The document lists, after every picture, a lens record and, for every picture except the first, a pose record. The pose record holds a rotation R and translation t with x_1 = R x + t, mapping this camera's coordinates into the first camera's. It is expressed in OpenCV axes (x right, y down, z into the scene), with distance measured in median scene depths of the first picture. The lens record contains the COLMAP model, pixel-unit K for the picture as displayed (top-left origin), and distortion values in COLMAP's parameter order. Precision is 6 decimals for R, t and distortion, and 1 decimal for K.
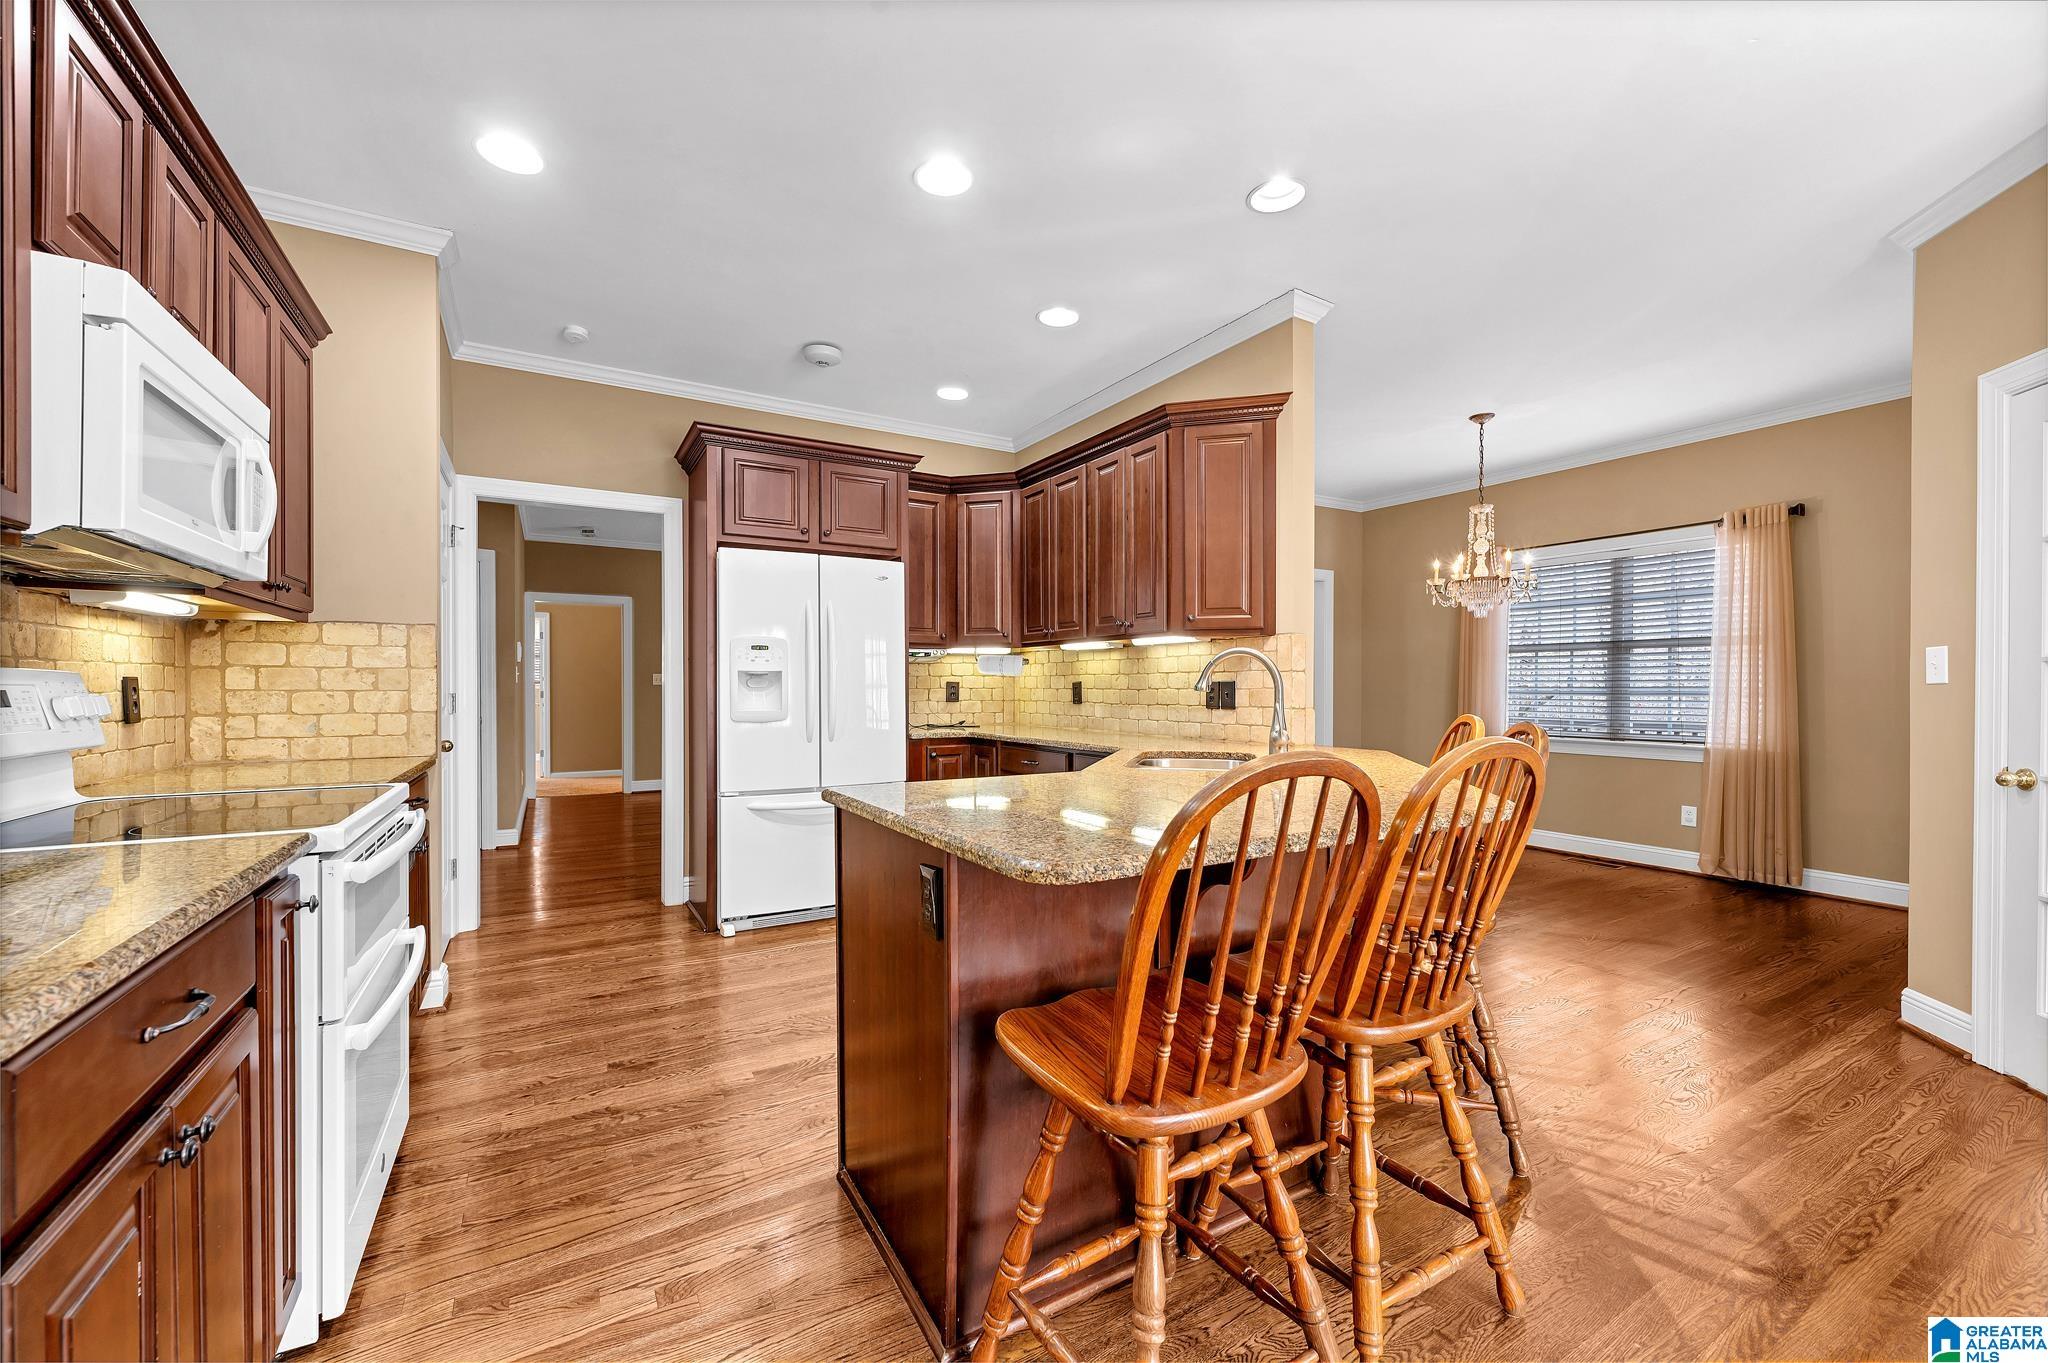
lens RADIAL K [[804.5, 0, 1021.3], [0, 804.5, 686.5], [0, 0, 1]] dist [-0.000742, -0.000491]
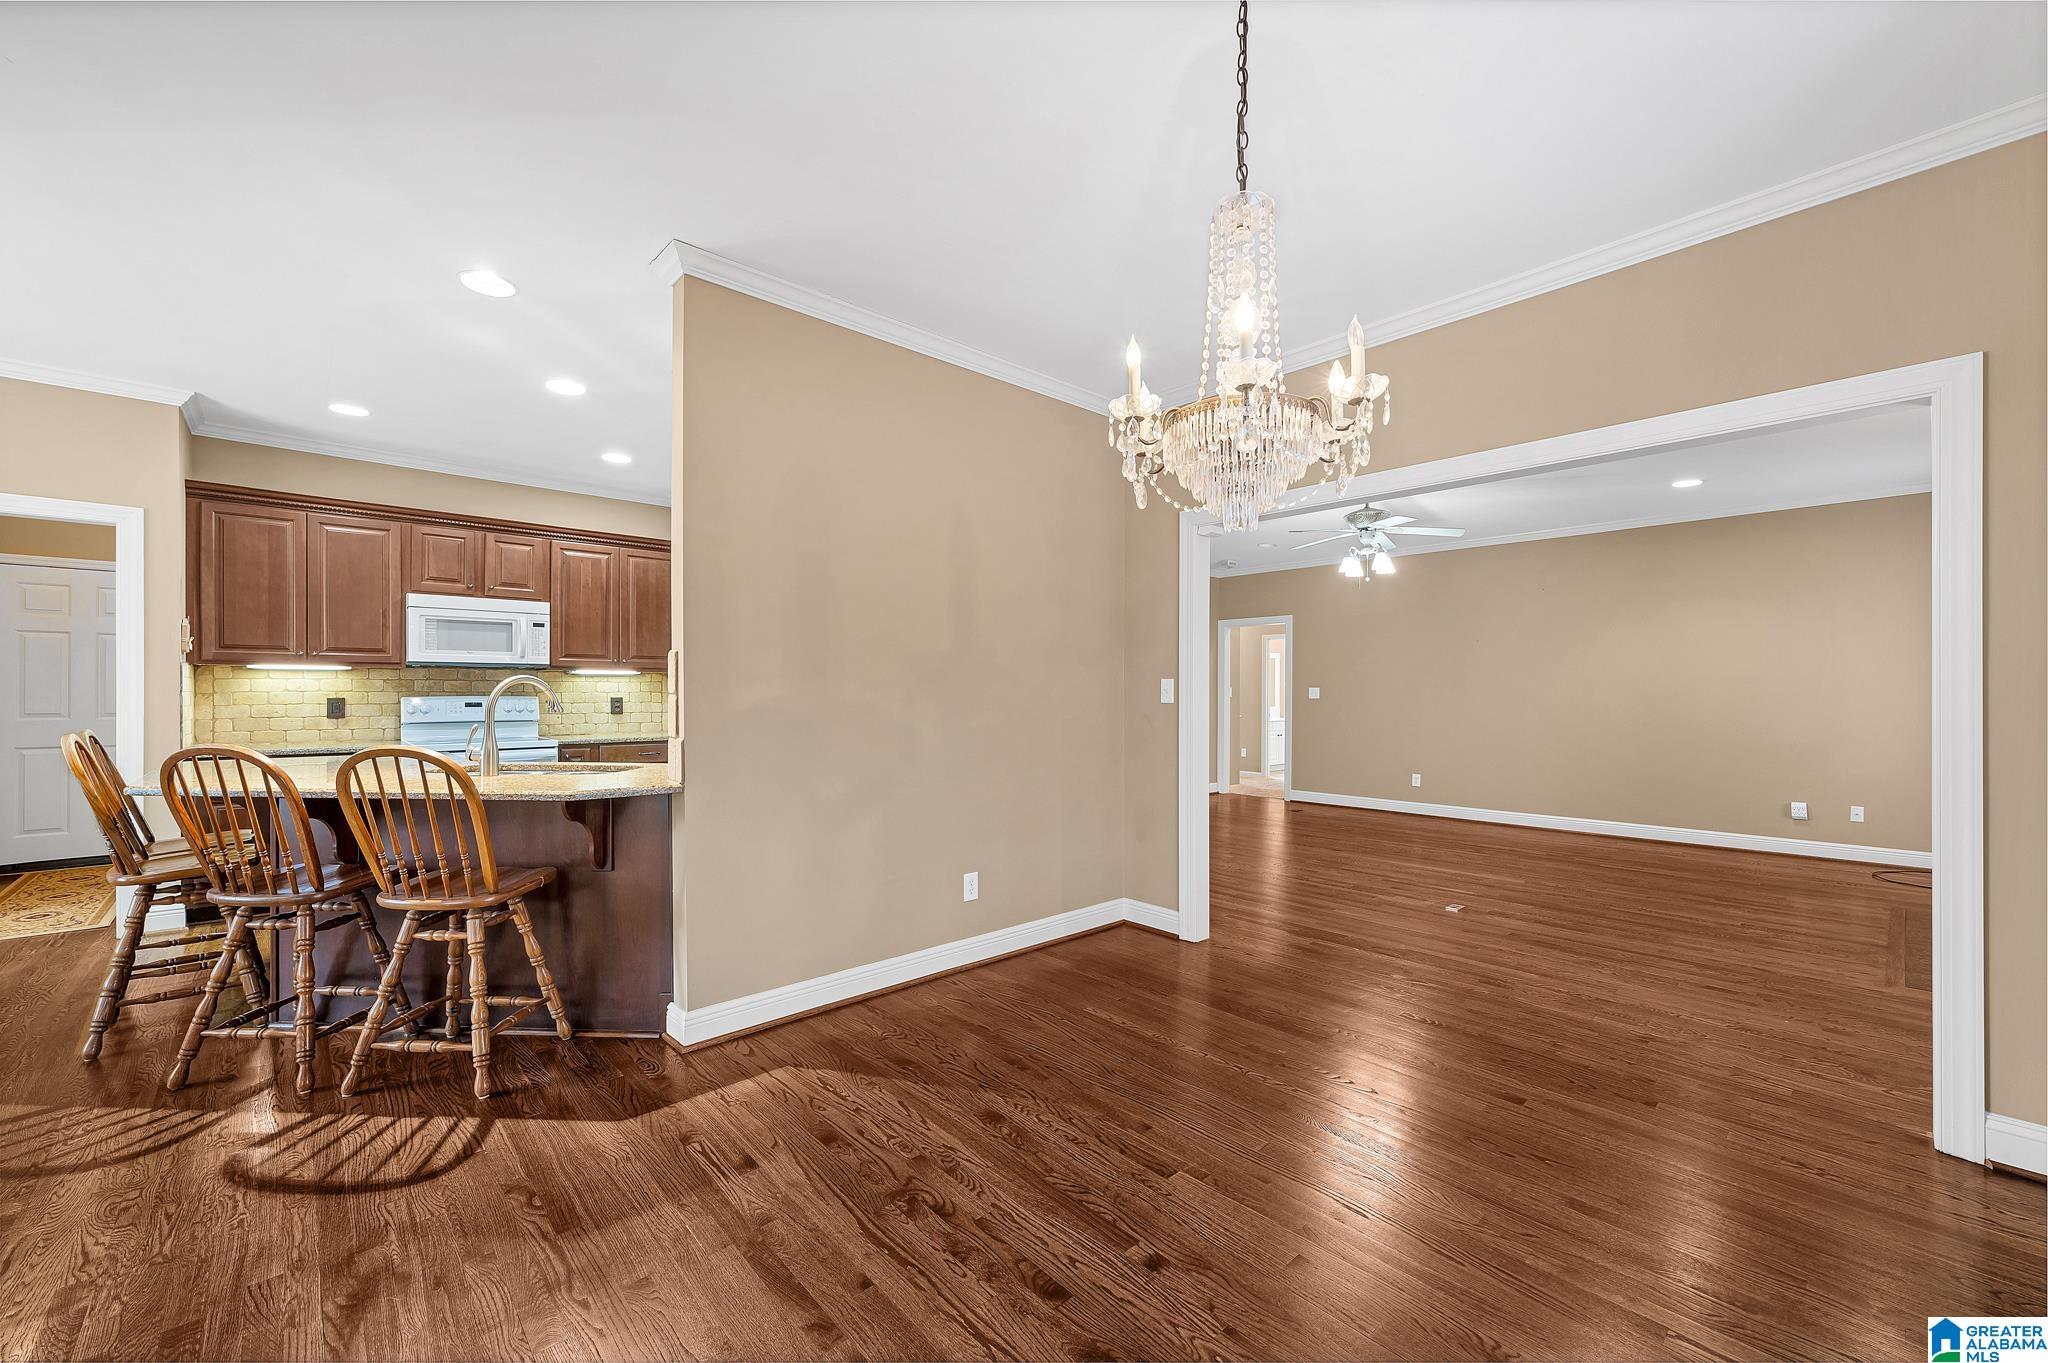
lens RADIAL K [[804.5, 0, 1029.7], [0, 804.5, 688.3], [0, 0, 1]] dist [-0.000742, -0.000491]
pose [[0.217221, -0.006414, -0.976101, 1.498133], [-0.003912, 0.999965, -0.007441, -0.022174], [0.976115, 0.005435, 0.217189, 1.398608]]
